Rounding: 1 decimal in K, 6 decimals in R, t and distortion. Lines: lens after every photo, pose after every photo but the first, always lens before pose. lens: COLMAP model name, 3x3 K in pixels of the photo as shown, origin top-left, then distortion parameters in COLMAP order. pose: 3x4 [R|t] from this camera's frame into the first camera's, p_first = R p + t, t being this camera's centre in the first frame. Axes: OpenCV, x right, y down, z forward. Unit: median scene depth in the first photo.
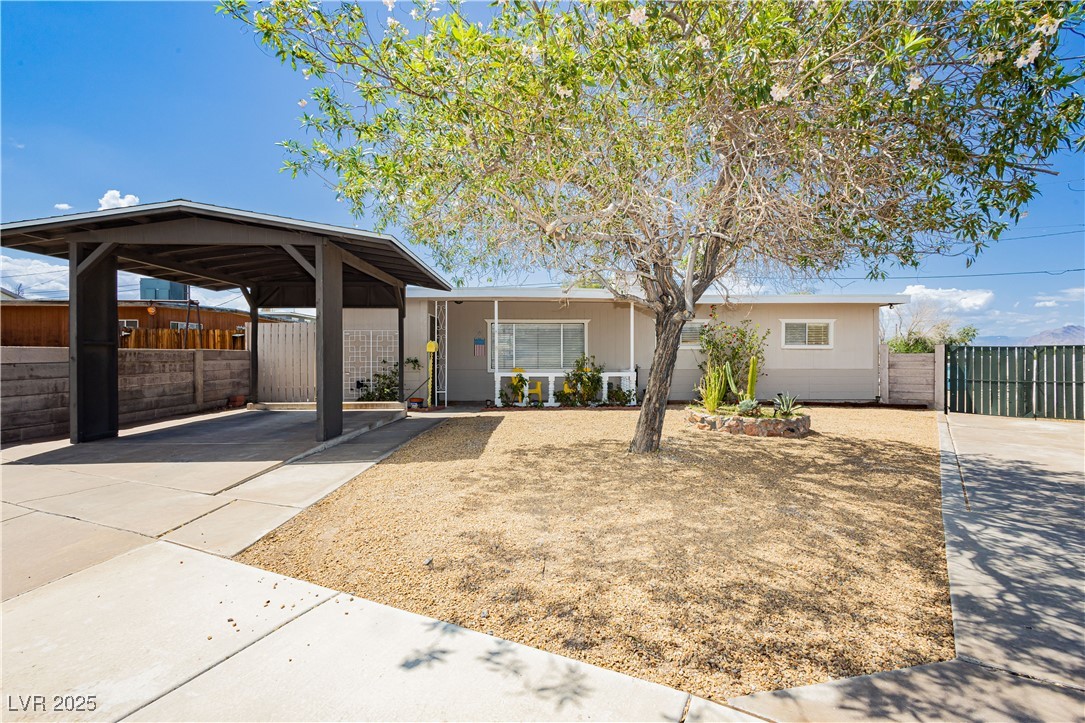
lens RADIAL K [[496.9, 0, 544.3], [0, 496.9, 358.7], [0, 0, 1]] dist [0.003502, -0.000048]
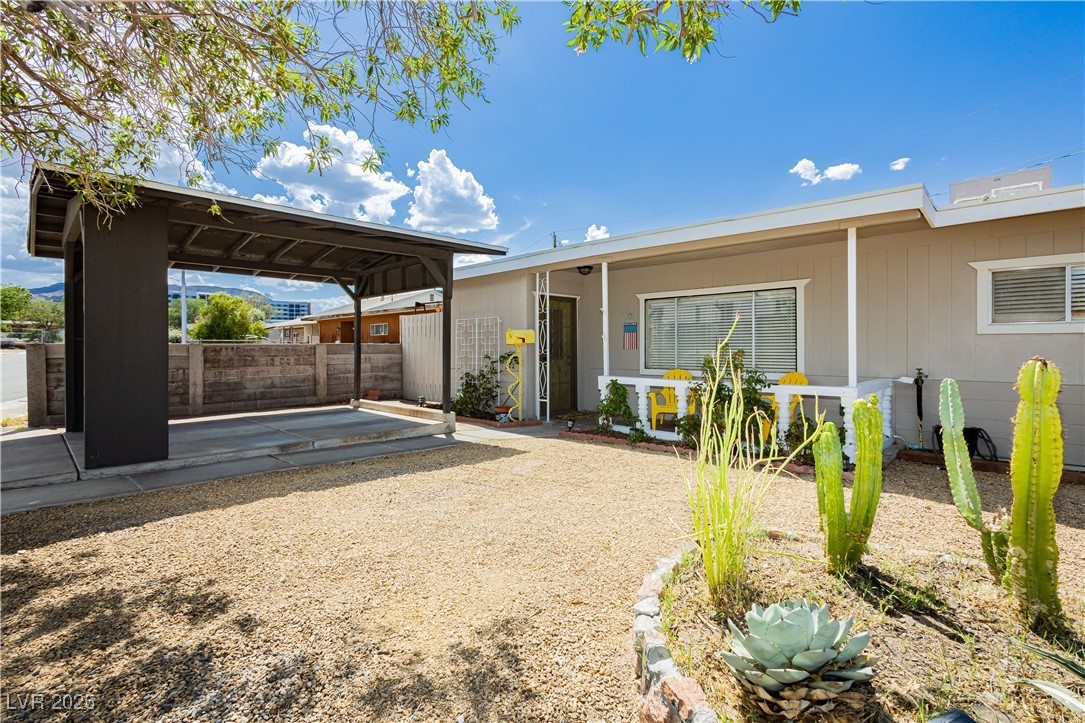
lens RADIAL K [[504.6, 0, 537.9], [0, 504.6, 359.3], [0, 0, 1]] dist [0.002786, -0.000054]
pose [[0.709588, 0.014284, -0.704472, 0.393197], [-0.000821, 0.999811, 0.019446, -0.007590], [0.704617, -0.013221, 0.709465, 0.635782]]
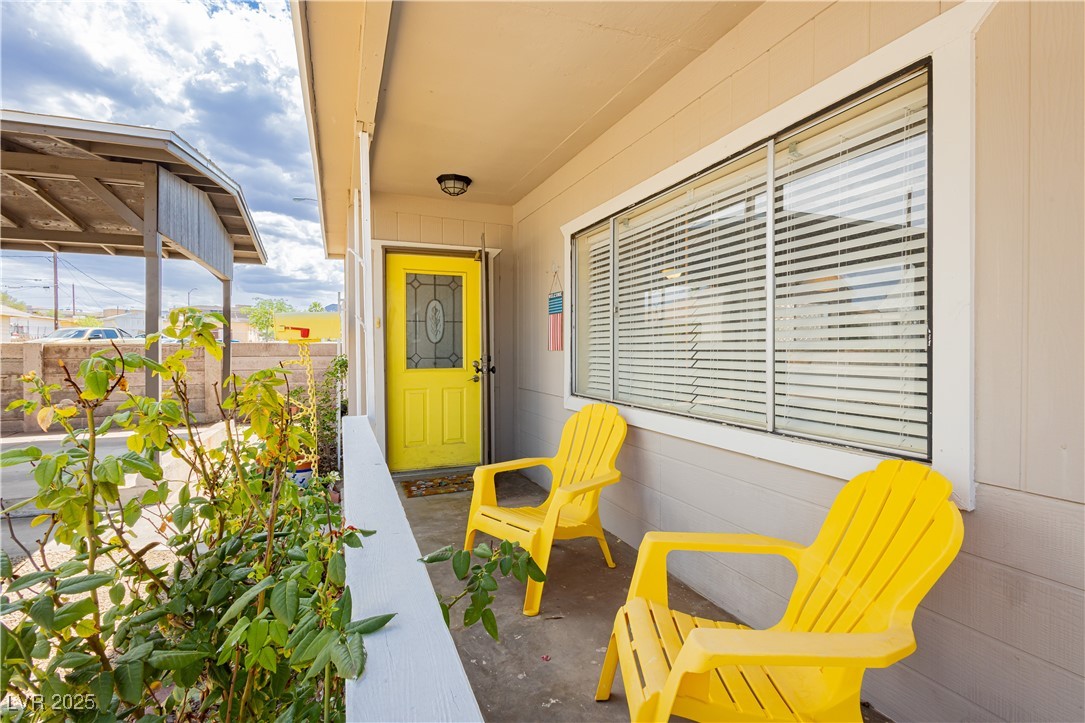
lens RADIAL K [[502.1, 0, 531.1], [0, 502.1, 353.6], [0, 0, 1]] dist [-0.000448, -0.000300]
pose [[0.347423, 0.008821, -0.937667, 0.228554], [-0.001811, 0.999960, 0.008736, -0.009975], [0.937707, -0.001336, 0.347425, 1.310451]]
